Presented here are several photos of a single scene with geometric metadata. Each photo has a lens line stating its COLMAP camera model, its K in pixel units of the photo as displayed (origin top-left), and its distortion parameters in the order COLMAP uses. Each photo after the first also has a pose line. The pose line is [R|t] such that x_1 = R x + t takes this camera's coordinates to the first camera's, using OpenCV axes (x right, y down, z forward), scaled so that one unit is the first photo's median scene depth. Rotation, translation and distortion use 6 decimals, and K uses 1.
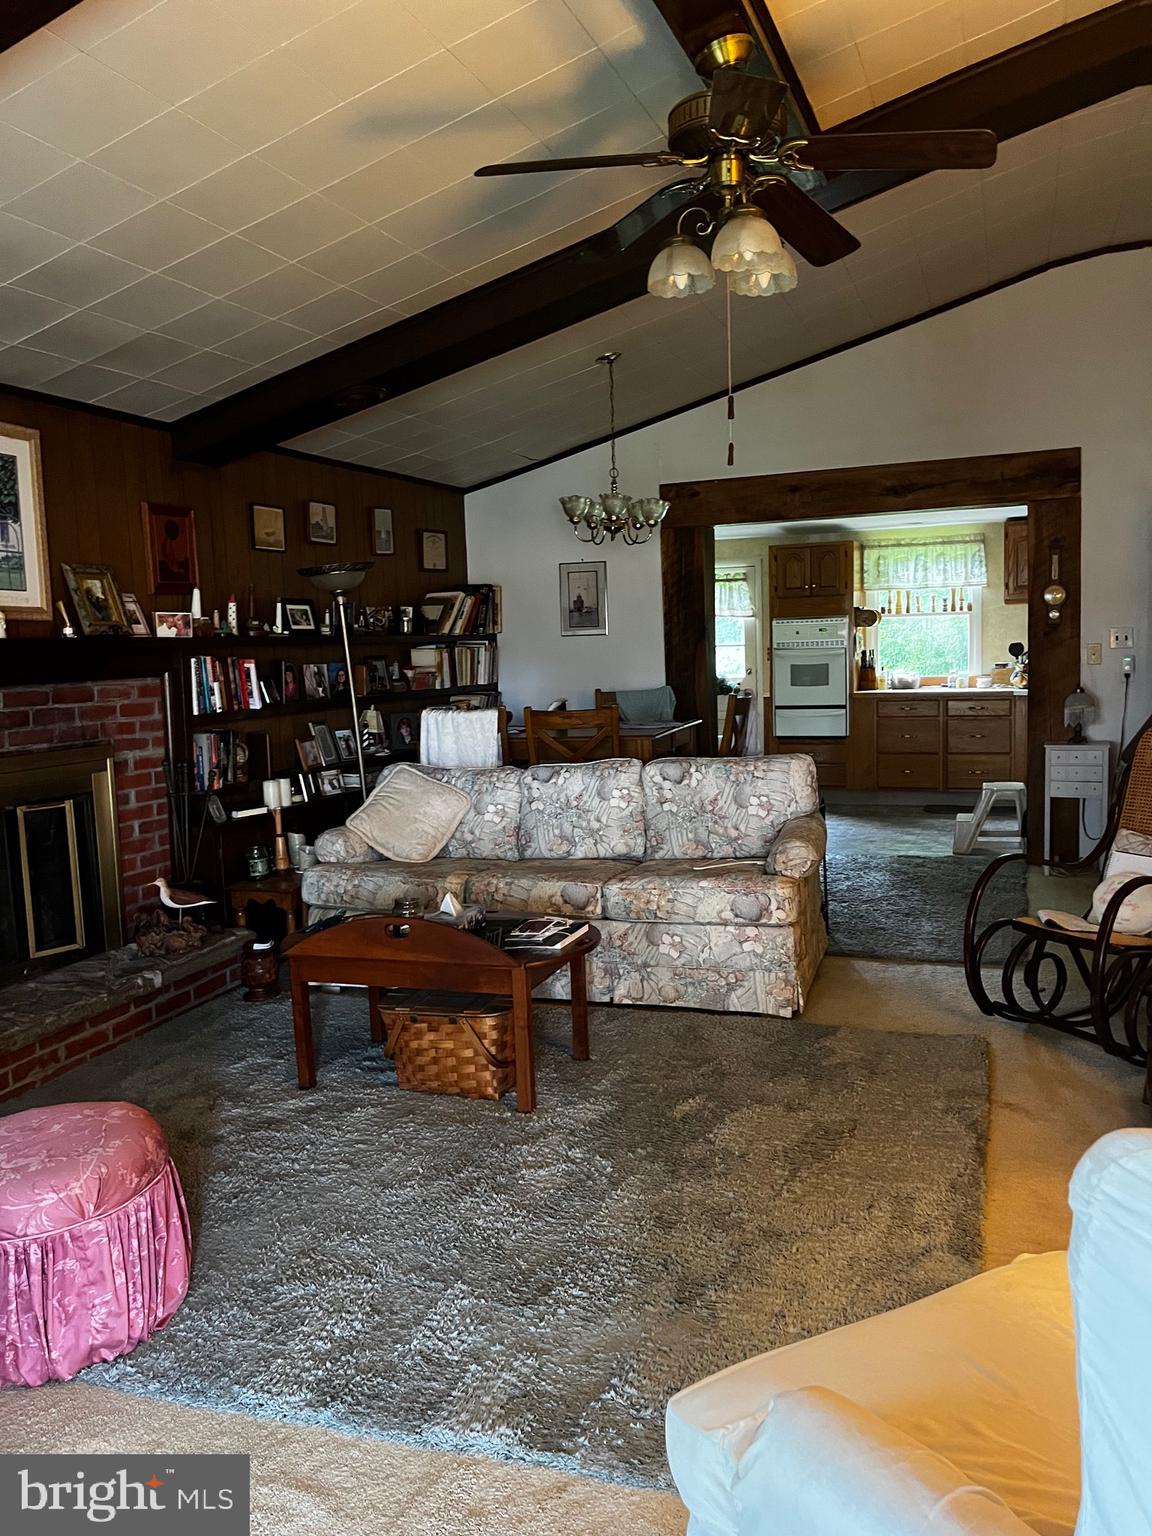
lens RADIAL K [[1157.1, 0, 576.0], [0, 1157.1, 768.0], [0, 0, 1]] dist [0.067237, -0.110245]
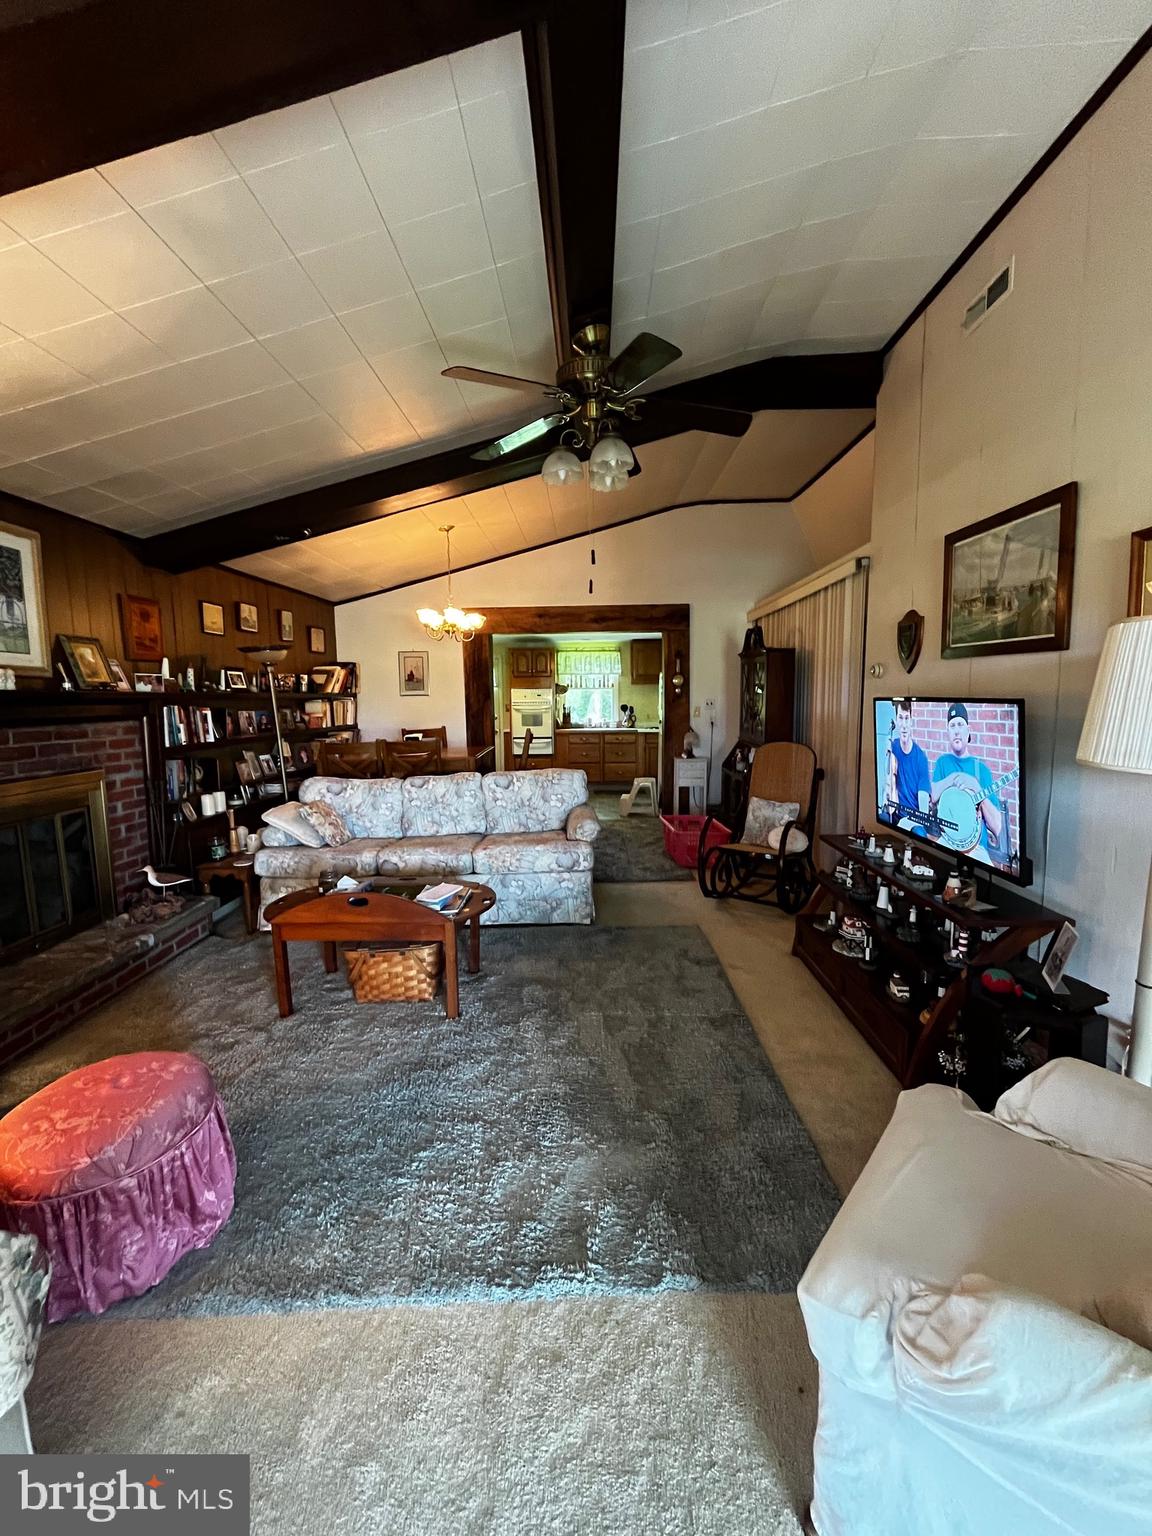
lens RADIAL K [[629.7, 0, 577.6], [0, 629.7, 766.8], [0, 0, 1]] dist [0.001108, 0.000463]
pose [[0.942685, -0.016054, 0.333299, -0.113641], [0.017285, 0.999850, -0.000729, -0.012407], [-0.333237, 0.006448, 0.942821, 0.114260]]
